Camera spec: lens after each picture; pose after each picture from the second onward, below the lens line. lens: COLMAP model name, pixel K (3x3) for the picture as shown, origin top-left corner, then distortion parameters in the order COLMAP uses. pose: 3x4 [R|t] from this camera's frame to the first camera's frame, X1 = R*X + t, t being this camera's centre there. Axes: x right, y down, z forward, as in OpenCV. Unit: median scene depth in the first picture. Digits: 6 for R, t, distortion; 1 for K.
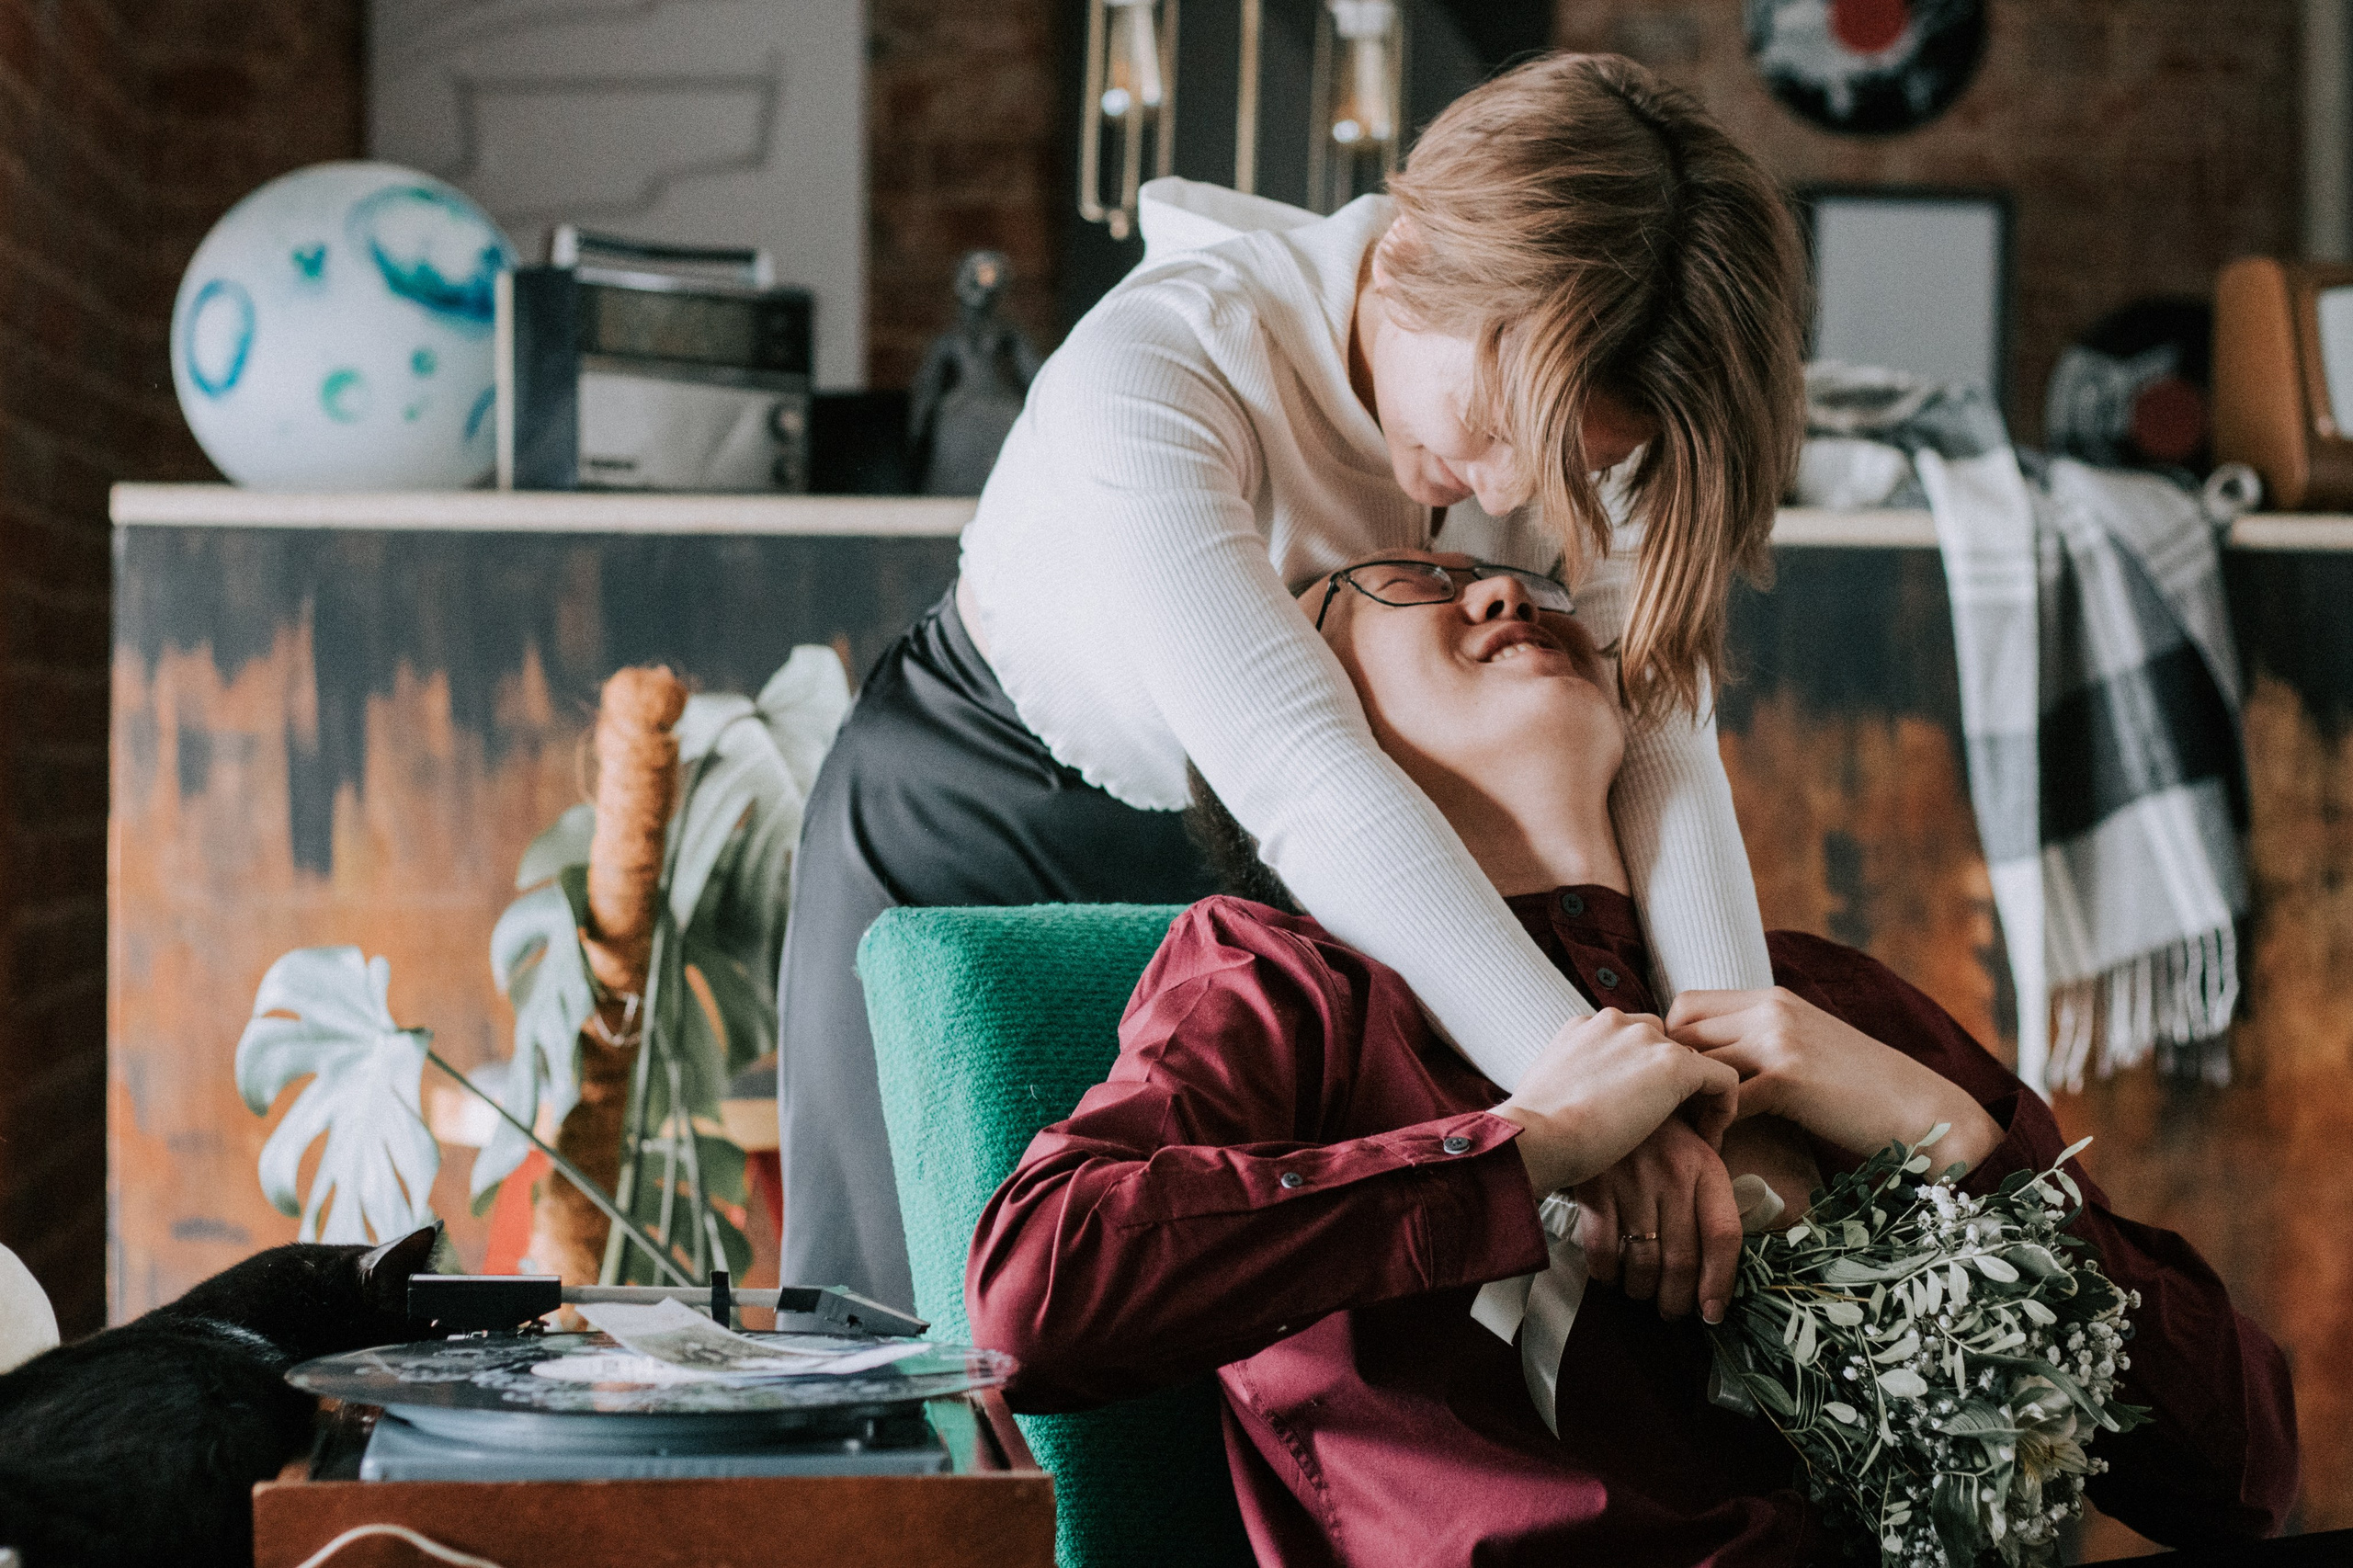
lens RADIAL K [[5775.9, 0, 1160.4], [0, 5775.9, 772.5], [0, 0, 1]] dist [-0.096012, 0.000000]
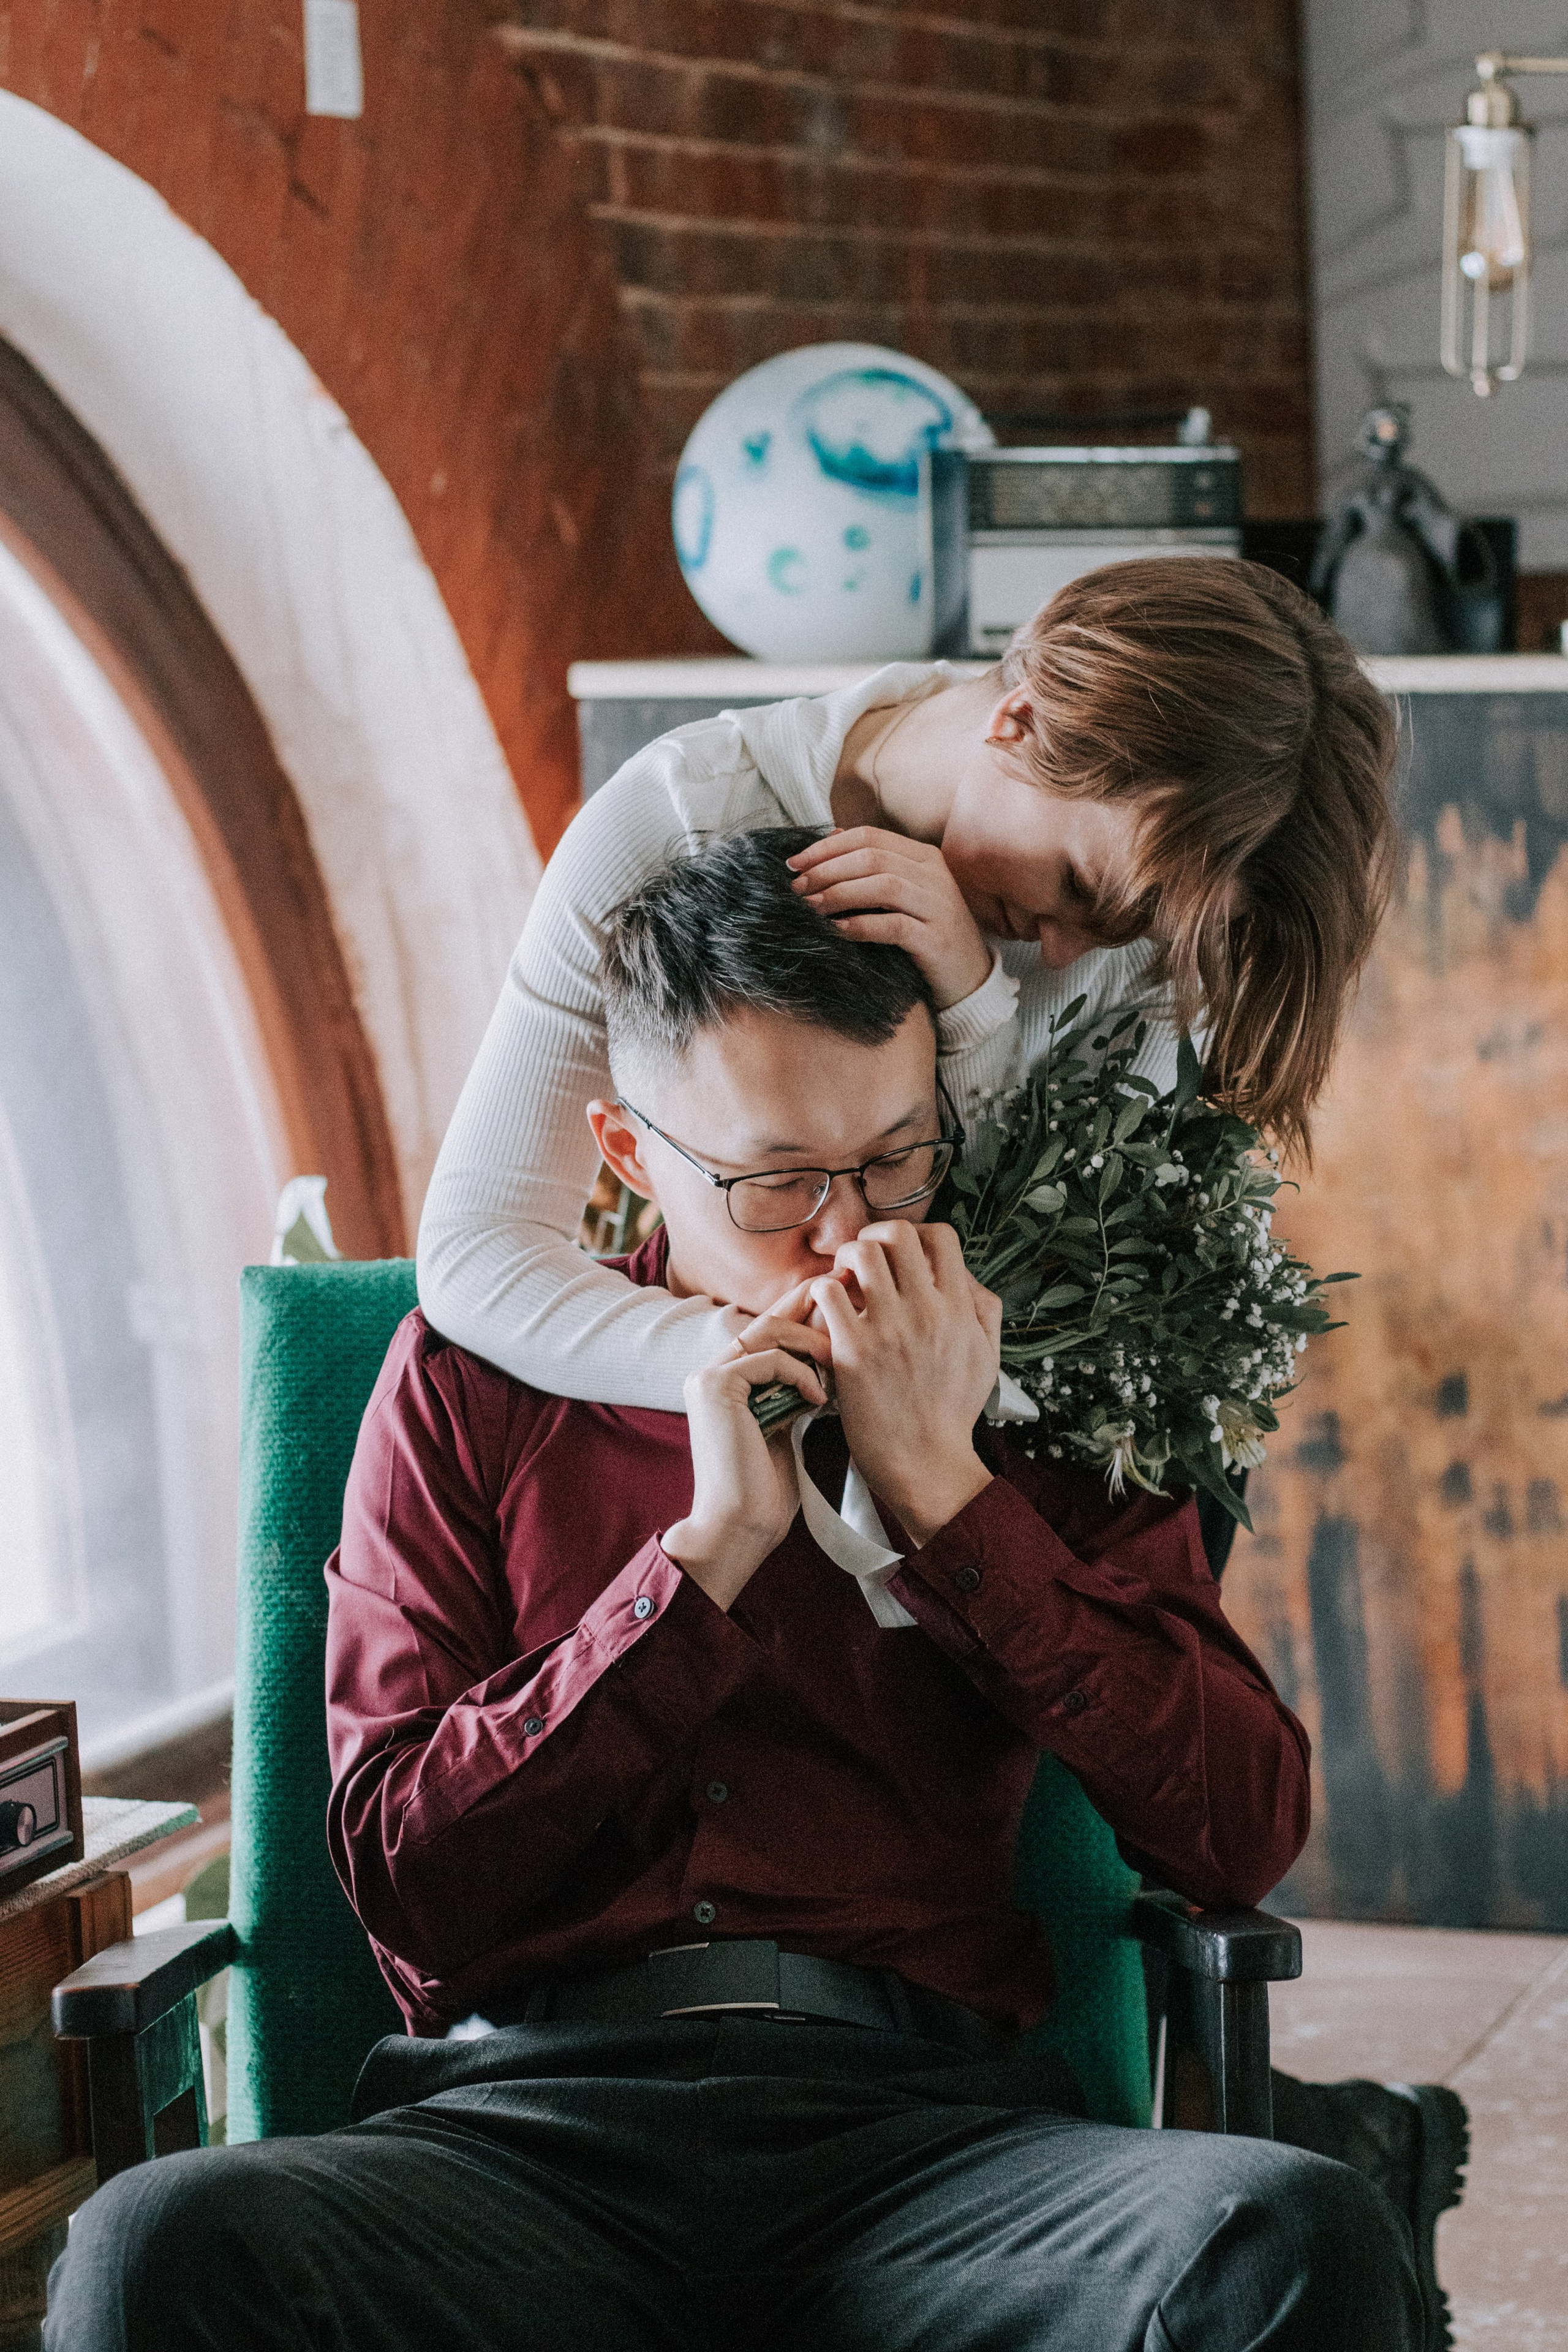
lens RADIAL K [[5773.5, 0, 779.7], [0, 5773.5, 1190.0], [0, 0, 1]] dist [-0.096012, 0.000000]
pose [[0.893397, 0.028172, -0.448384, 0.353072], [0.028373, 0.992502, 0.118891, -0.078690], [0.448371, -0.118939, 0.885899, 0.008513]]
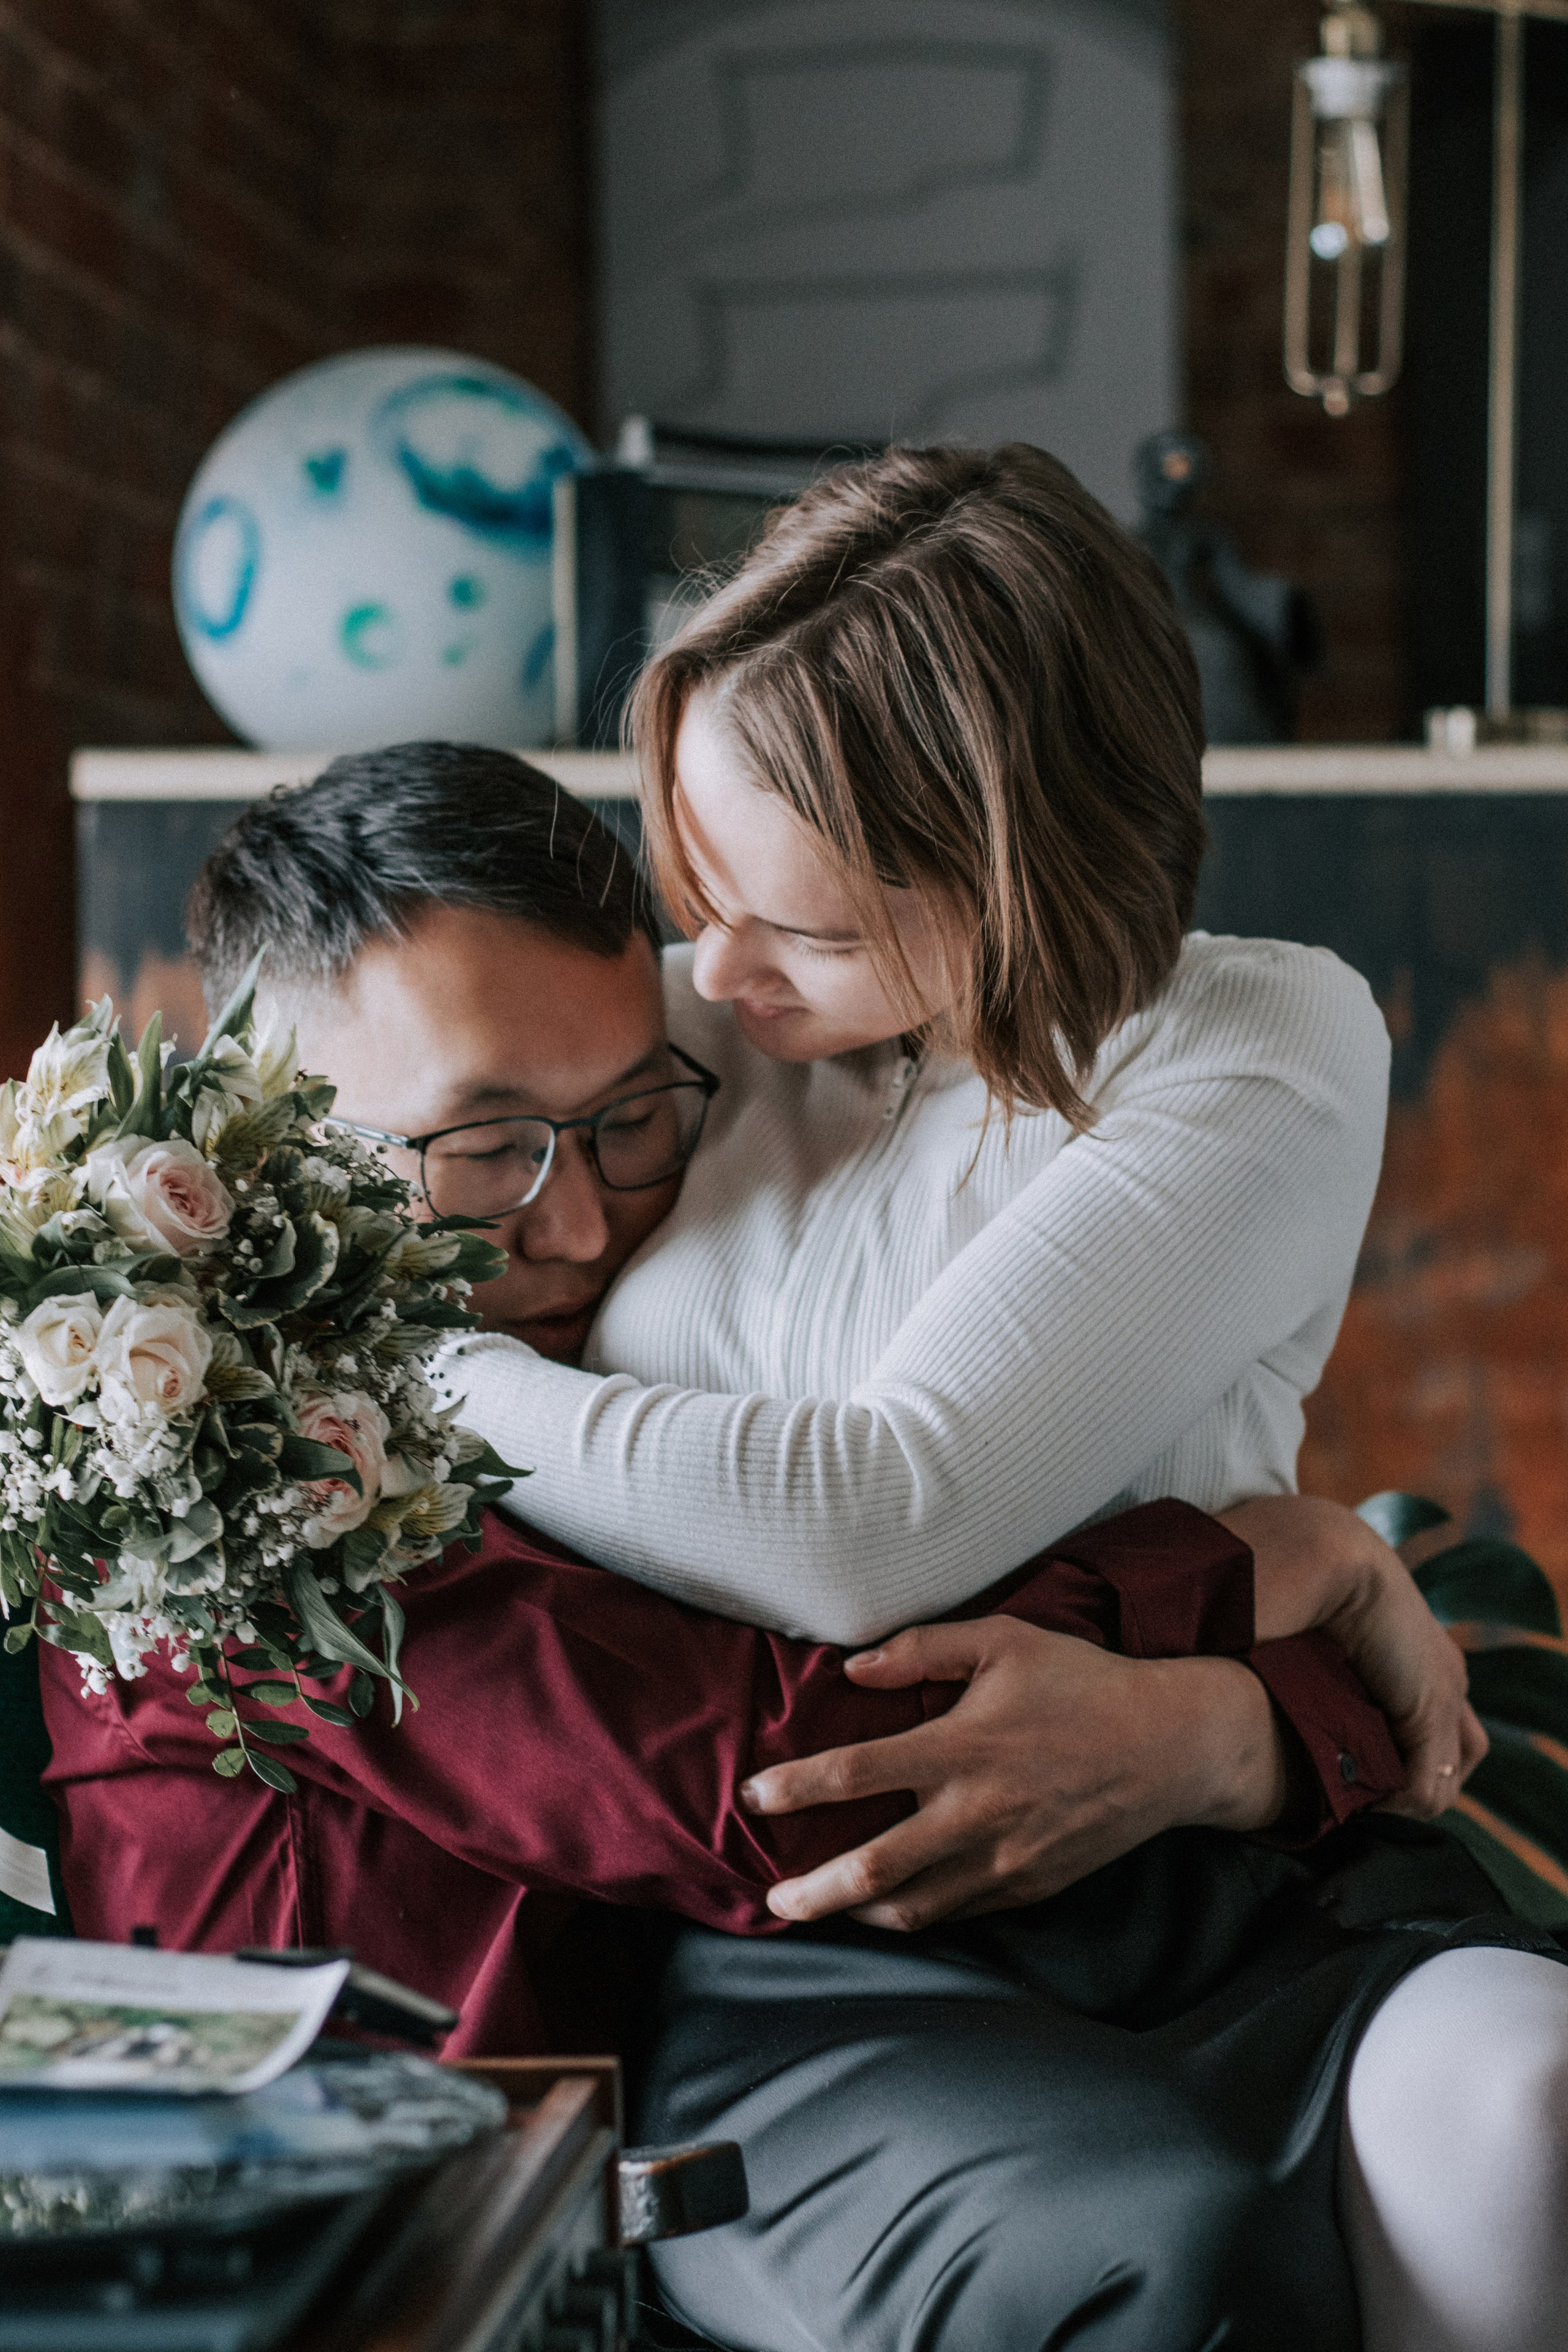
lens RADIAL K [[5773.5, 0, 780.0], [0, 5773.5, 1178.8], [0, 0, 1]] dist [-0.096012, 0.000000]
pose [[0.984284, -0.009396, -0.176343, 0.056719], [0.012725, 0.999761, 0.017755, -0.002887], [0.176134, -0.019720, 0.984169, 0.212462]]
